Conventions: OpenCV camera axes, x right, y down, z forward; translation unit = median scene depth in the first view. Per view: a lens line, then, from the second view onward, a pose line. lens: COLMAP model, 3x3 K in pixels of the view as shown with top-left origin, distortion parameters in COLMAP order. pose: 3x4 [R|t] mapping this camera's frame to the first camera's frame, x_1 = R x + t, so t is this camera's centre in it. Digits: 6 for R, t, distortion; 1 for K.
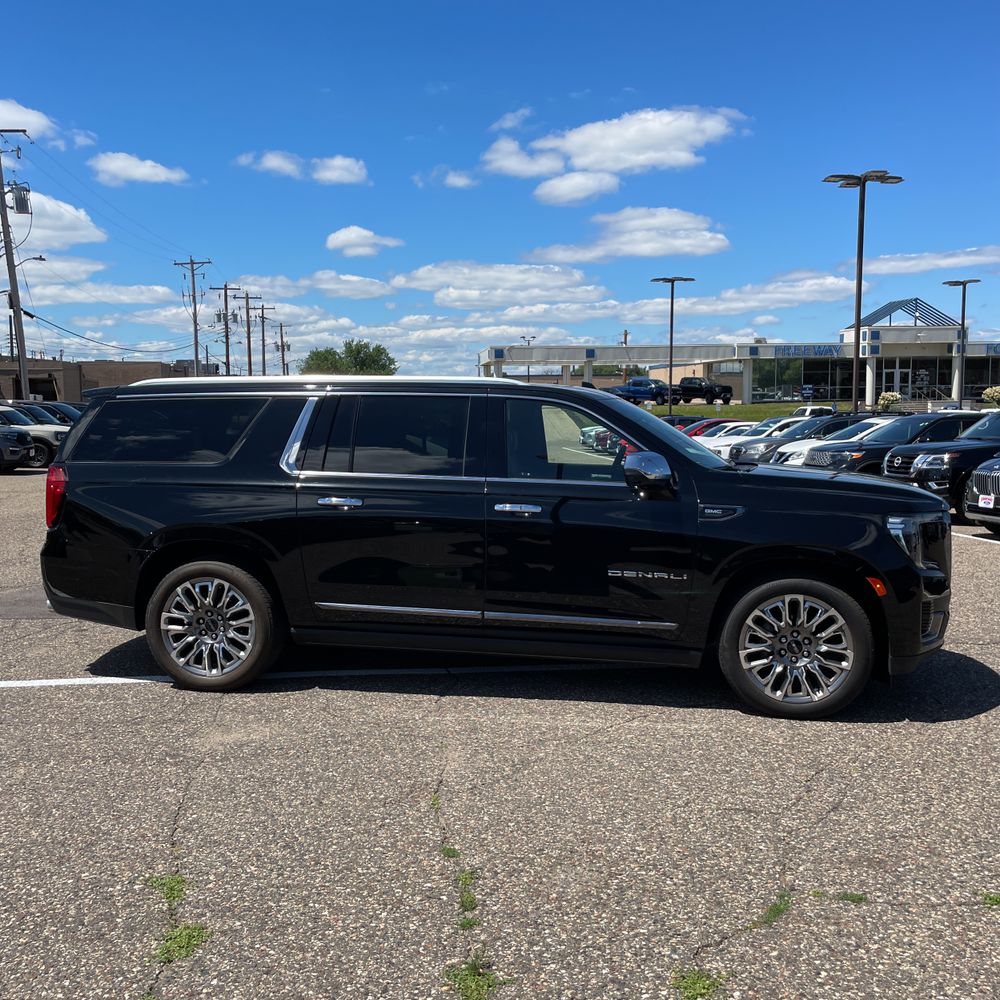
lens RADIAL K [[1016.5, 0, 515.5], [0, 1016.5, 491.2], [0, 0, 1]] dist [0.035667, 0.000000]
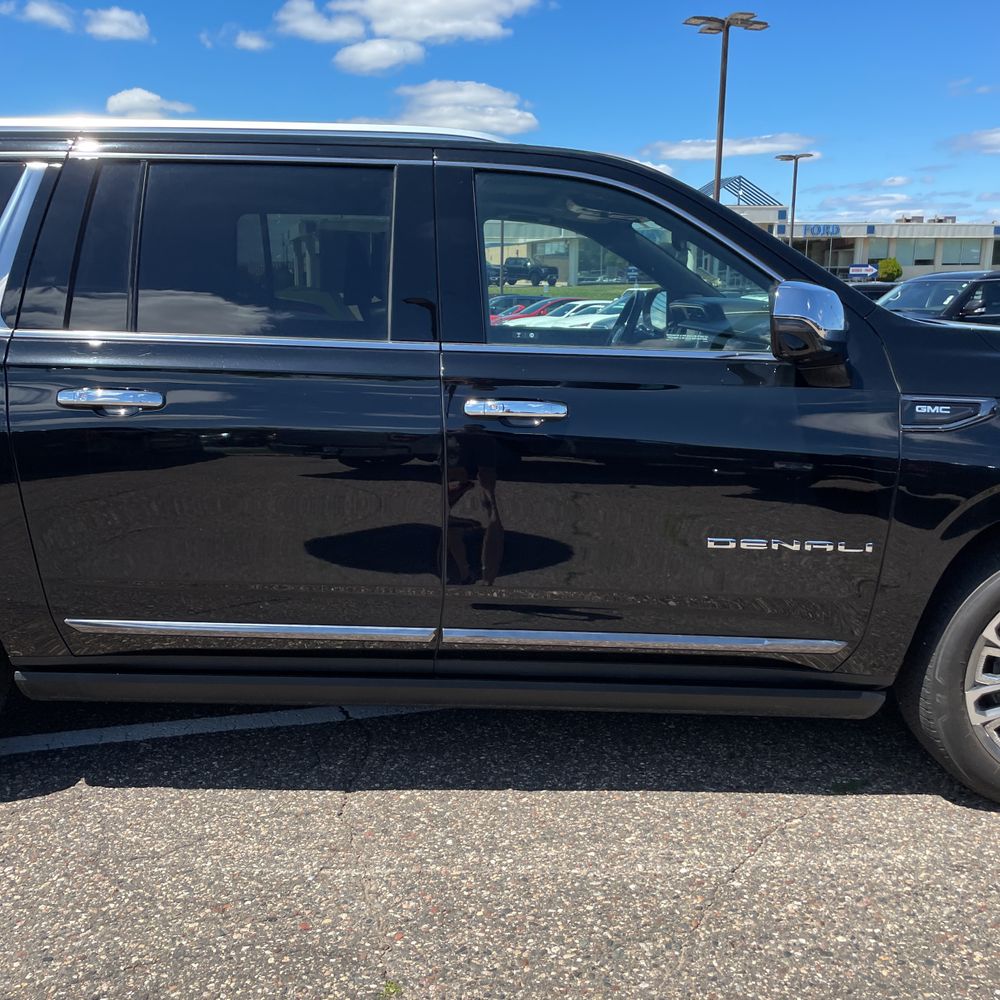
lens RADIAL K [[1016.5, 0, 489.9], [0, 1016.5, 495.8], [0, 0, 1]] dist [0.035667, 0.000000]
pose [[0.987097, -0.028034, 0.157649, -0.084224], [0.009843, 0.993316, 0.115006, 0.002985], [-0.159820, -0.111971, 0.980775, 0.557712]]
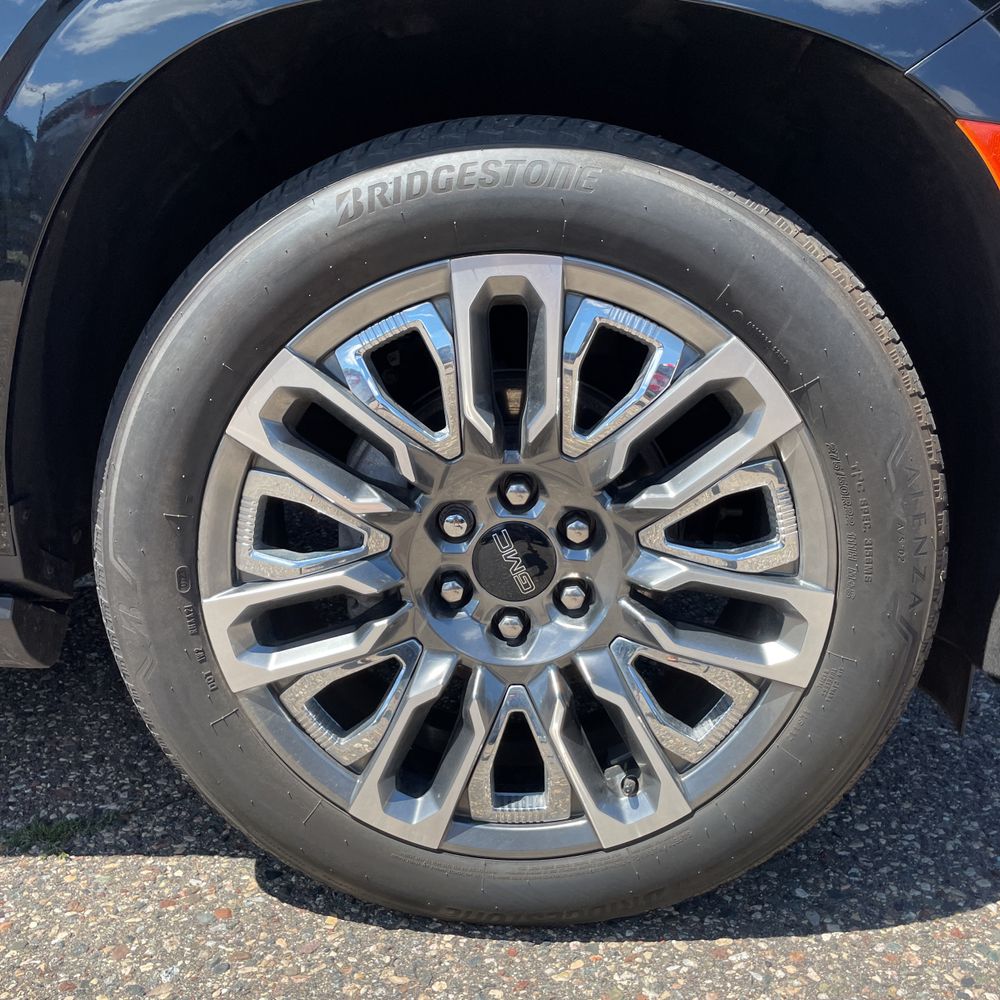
lens RADIAL K [[1016.5, 0, 498.6], [0, 1016.5, 491.2], [0, 0, 1]] dist [0.035667, 0.000000]
pose [[0.989787, -0.021037, 0.140991, 0.245404], [-0.006458, 0.981419, 0.191770, 0.105680], [-0.142405, -0.190722, 0.971260, 0.826450]]
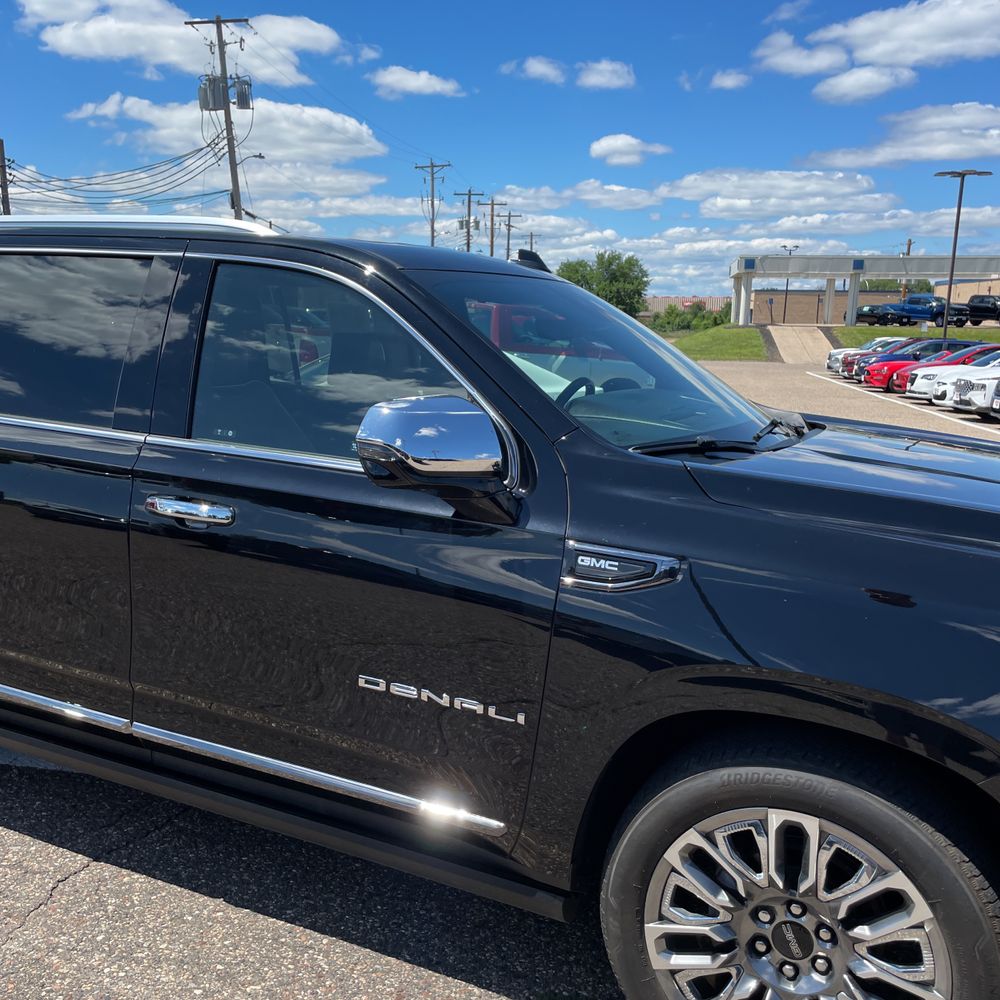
lens RADIAL K [[1016.5, 0, 491.2], [0, 1016.5, 501.9], [0, 0, 1]] dist [0.035667, 0.000000]
pose [[0.961351, 0.076607, -0.264455, 0.254142], [-0.052154, 0.993790, 0.098289, -0.038184], [0.270342, -0.080698, 0.959376, 0.620743]]
